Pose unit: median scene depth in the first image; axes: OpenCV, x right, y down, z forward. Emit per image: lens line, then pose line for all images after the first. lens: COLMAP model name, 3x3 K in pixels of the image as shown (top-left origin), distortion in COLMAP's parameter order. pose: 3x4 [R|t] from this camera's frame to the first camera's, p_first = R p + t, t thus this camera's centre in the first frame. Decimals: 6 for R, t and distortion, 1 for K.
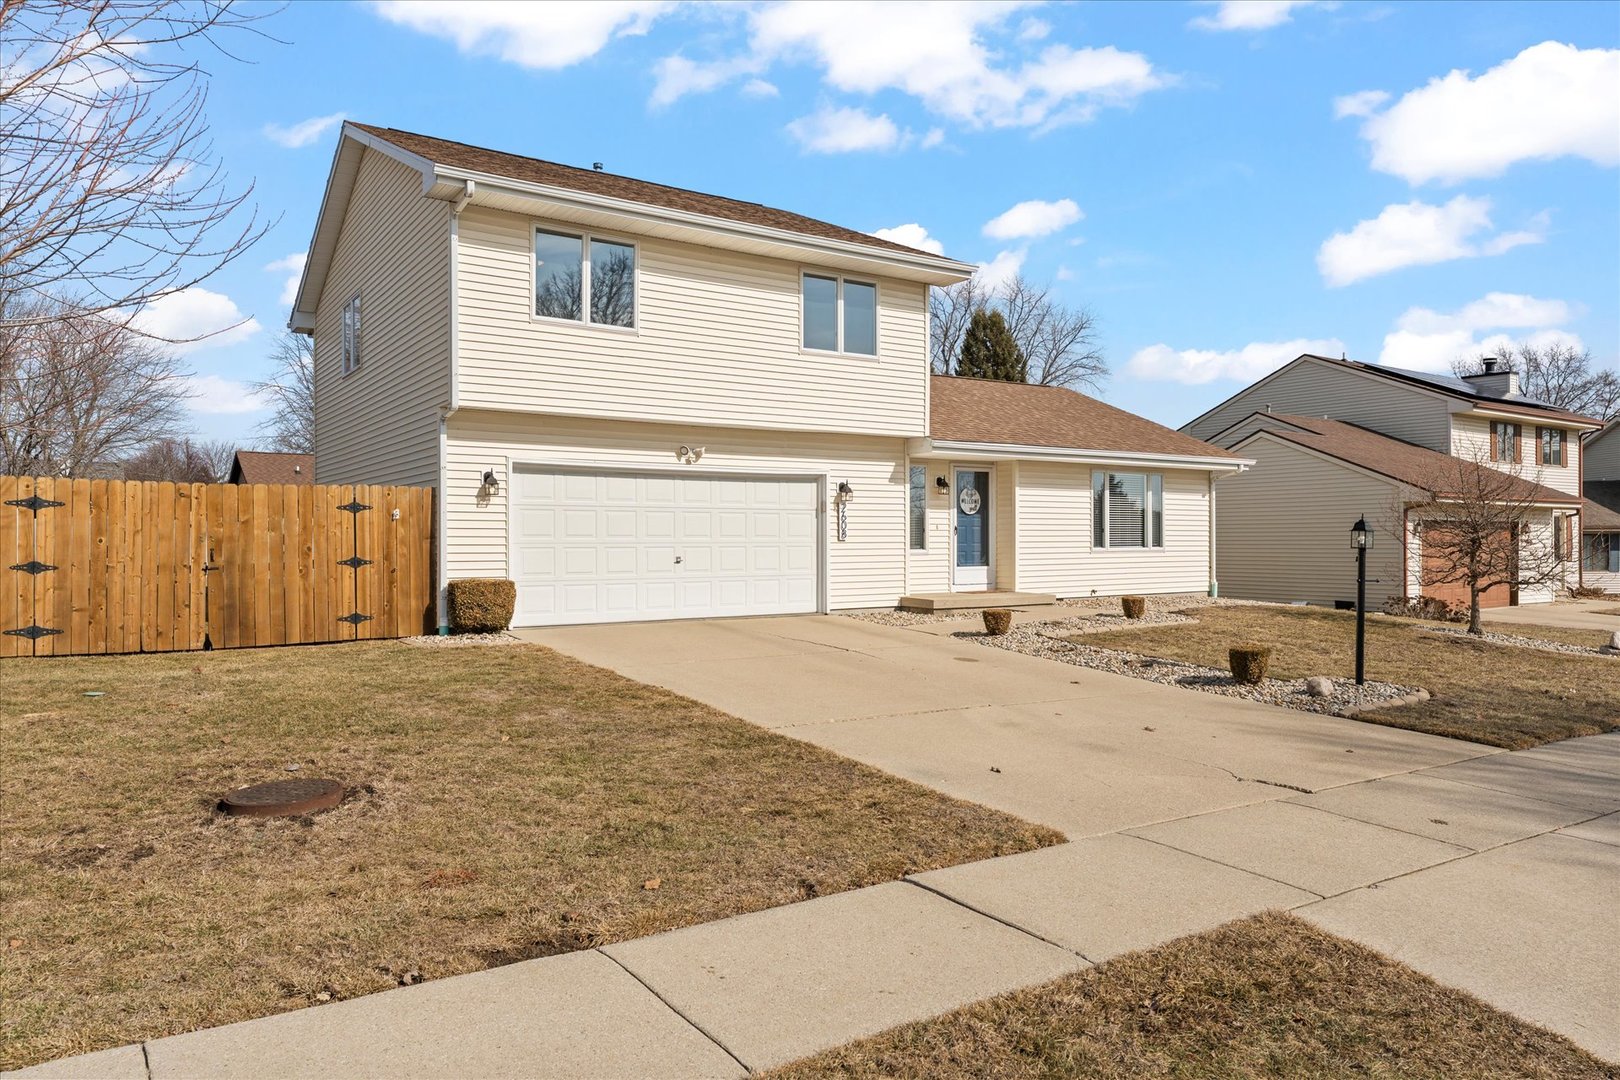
lens RADIAL K [[1072.2, 0, 807.5], [0, 1072.2, 539.3], [0, 0, 1]] dist [0.006729, -0.005767]
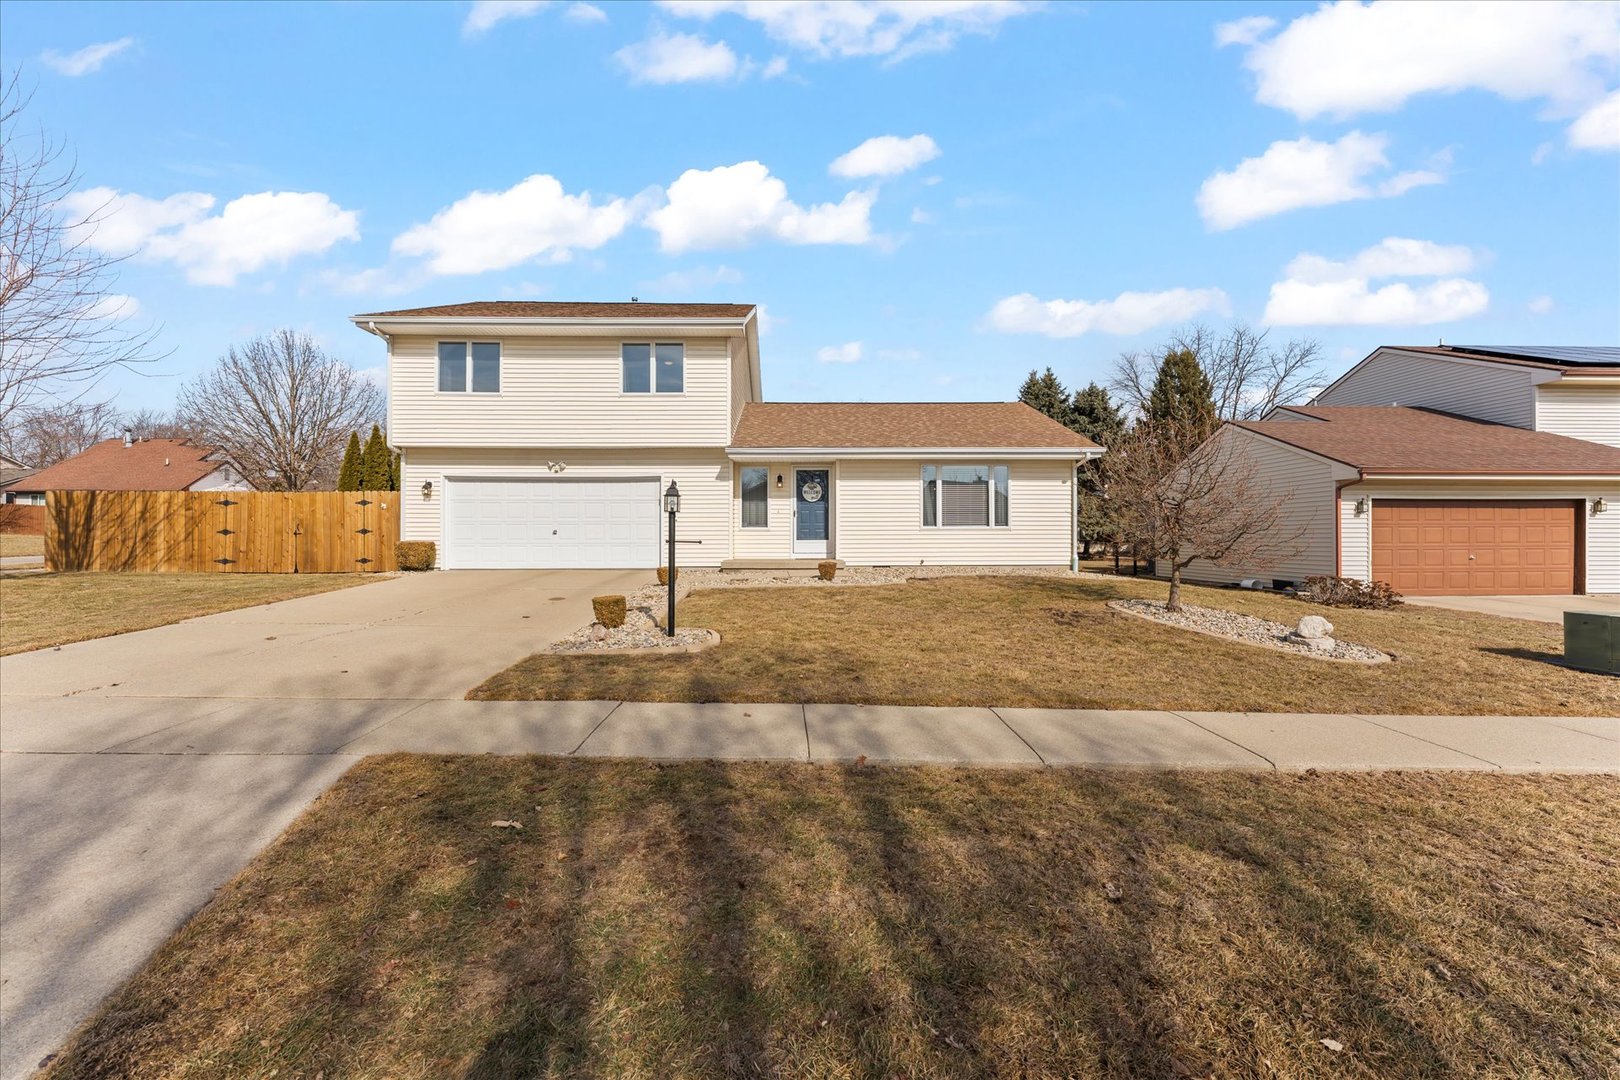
lens RADIAL K [[650.0, 0, 812.6], [0, 650.0, 527.9], [0, 0, 1]] dist [-0.000604, -0.000247]
pose [[0.842205, -0.006762, -0.539115, 0.685623], [0.000118, 0.999924, -0.012358, 0.023097], [0.539158, 0.010344, 0.842141, 0.354432]]
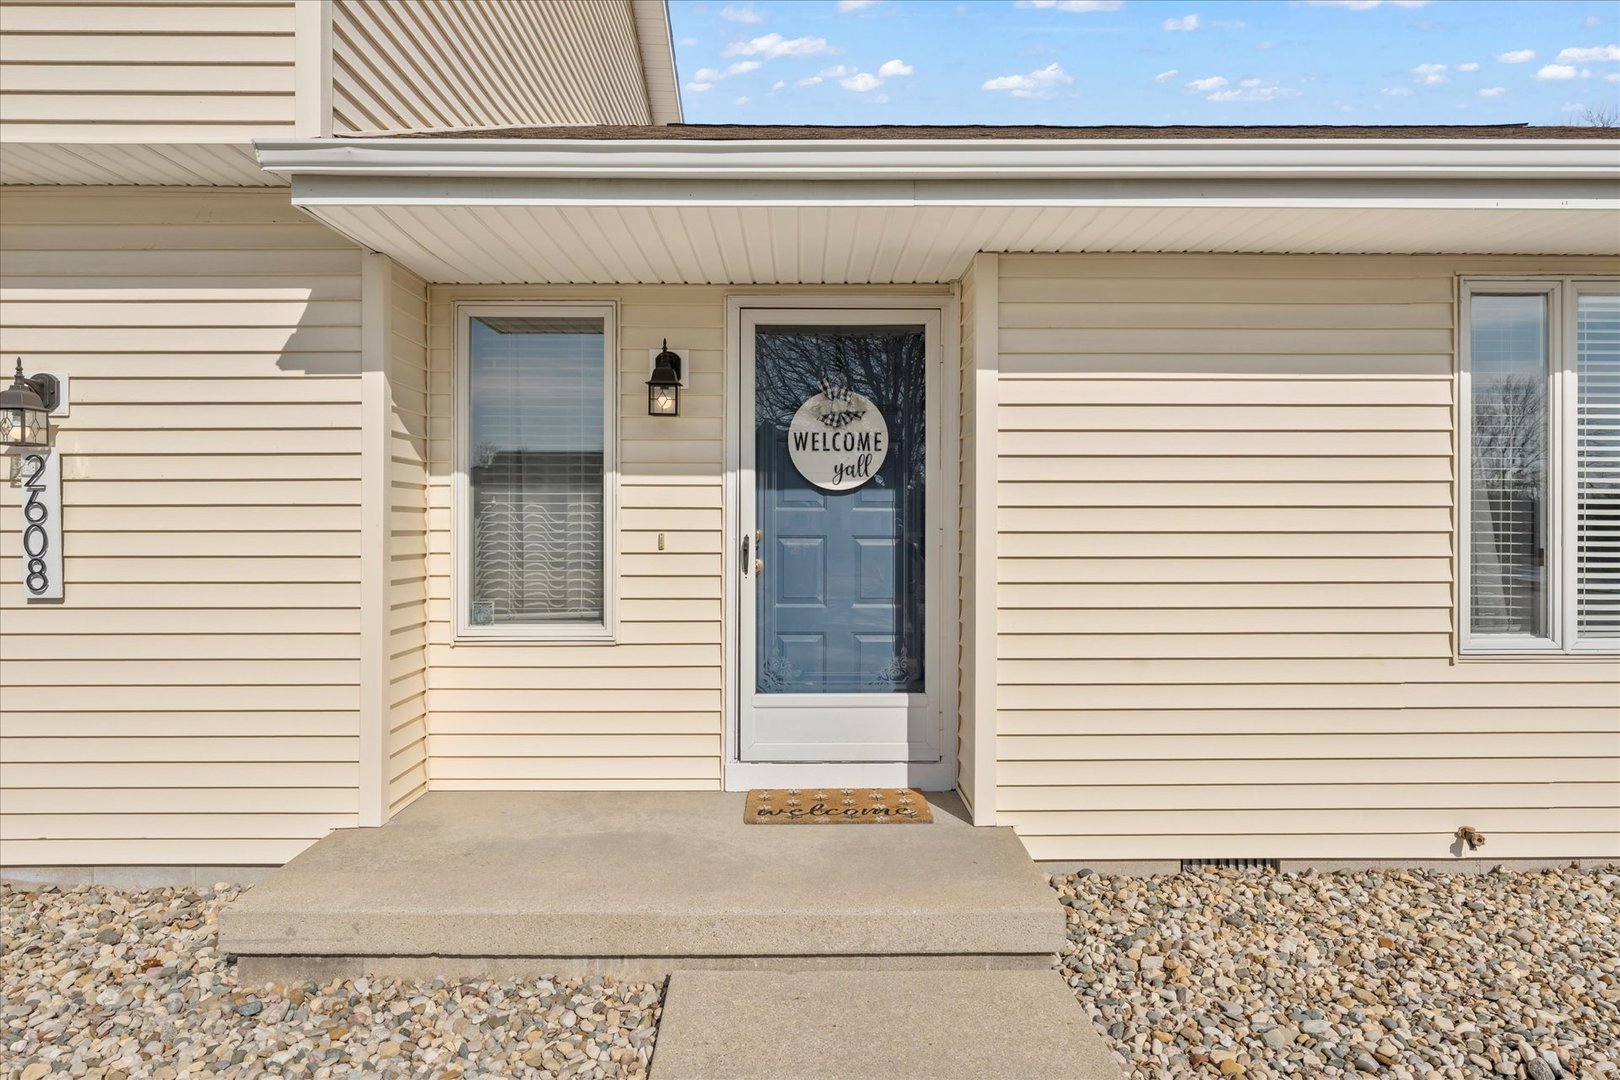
lens RADIAL K [[963.2, 0, 815.2], [0, 963.2, 532.2], [0, 0, 1]] dist [-0.009383, 0.003101]
pose [[0.832648, 0.005437, -0.553776, 0.318558], [-0.002206, 0.999976, 0.006501, -0.017236], [0.553799, -0.004192, 0.832640, 0.923459]]
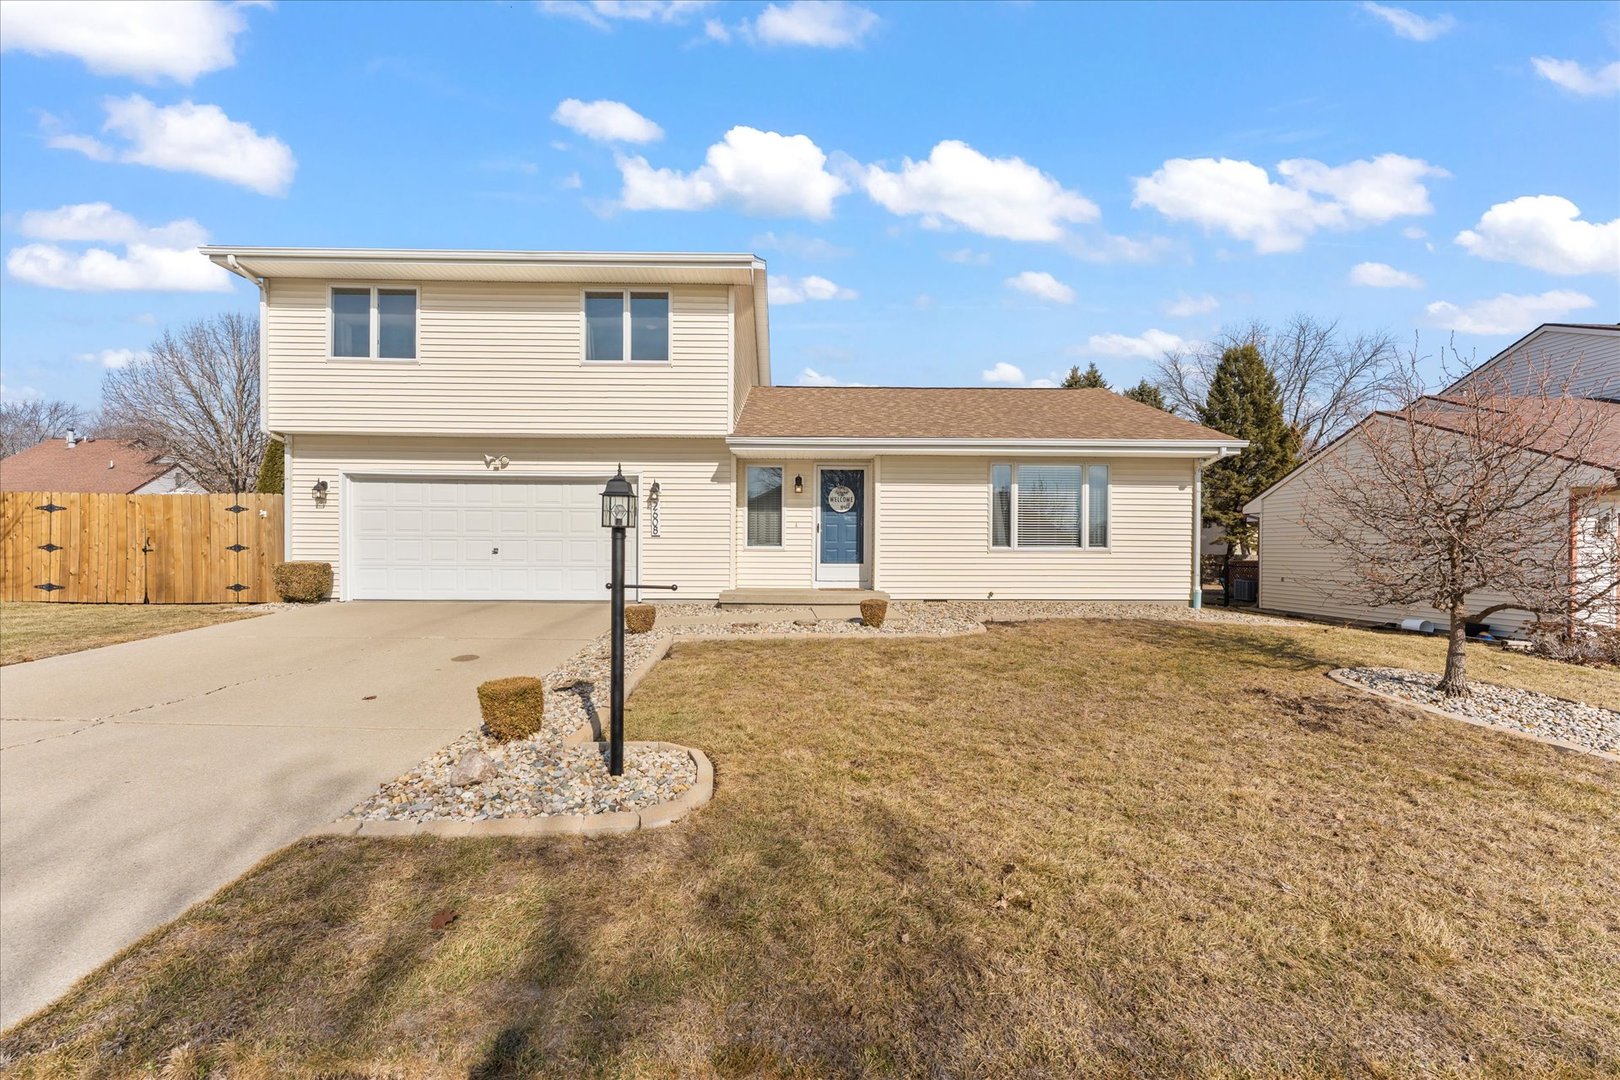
lens RADIAL K [[650.0, 0, 812.1], [0, 650.0, 551.4], [0, 0, 1]] dist [-0.000604, -0.000247]
pose [[0.840604, 0.009218, -0.541572, 0.532007], [-0.007432, 0.999957, 0.005483, 0.012219], [0.541599, -0.000584, 0.840637, 0.537820]]
